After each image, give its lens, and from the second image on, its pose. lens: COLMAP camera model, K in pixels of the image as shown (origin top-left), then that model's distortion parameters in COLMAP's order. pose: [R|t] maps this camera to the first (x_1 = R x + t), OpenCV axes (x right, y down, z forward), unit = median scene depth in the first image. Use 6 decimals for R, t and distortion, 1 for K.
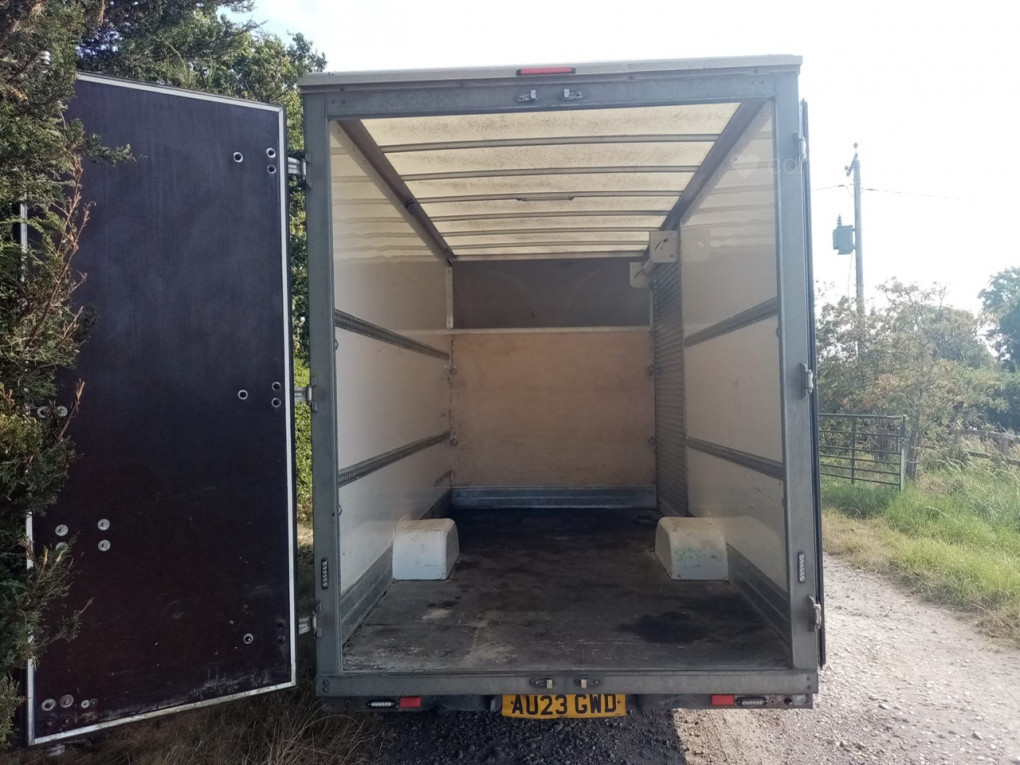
lens RADIAL K [[802.4, 0, 510.0], [0, 802.4, 382.5], [0, 0, 1]] dist [0.065987, -0.110129]
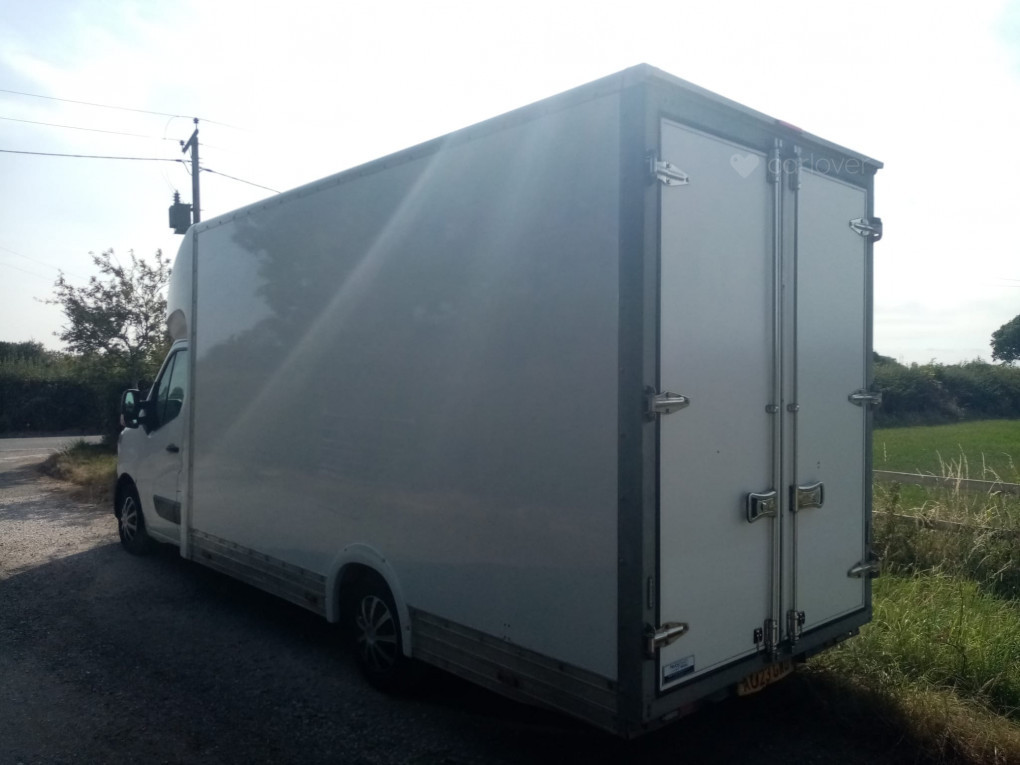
lens RADIAL K [[866.1, 0, 542.2], [0, 866.1, 382.4], [0, 0, 1]] dist [-0.004455, -0.001956]
pose [[0.670974, 0.023408, 0.741112, -1.083251], [-0.033617, 0.999434, -0.001132, -0.006734], [-0.740719, -0.024155, 0.671381, 0.416841]]
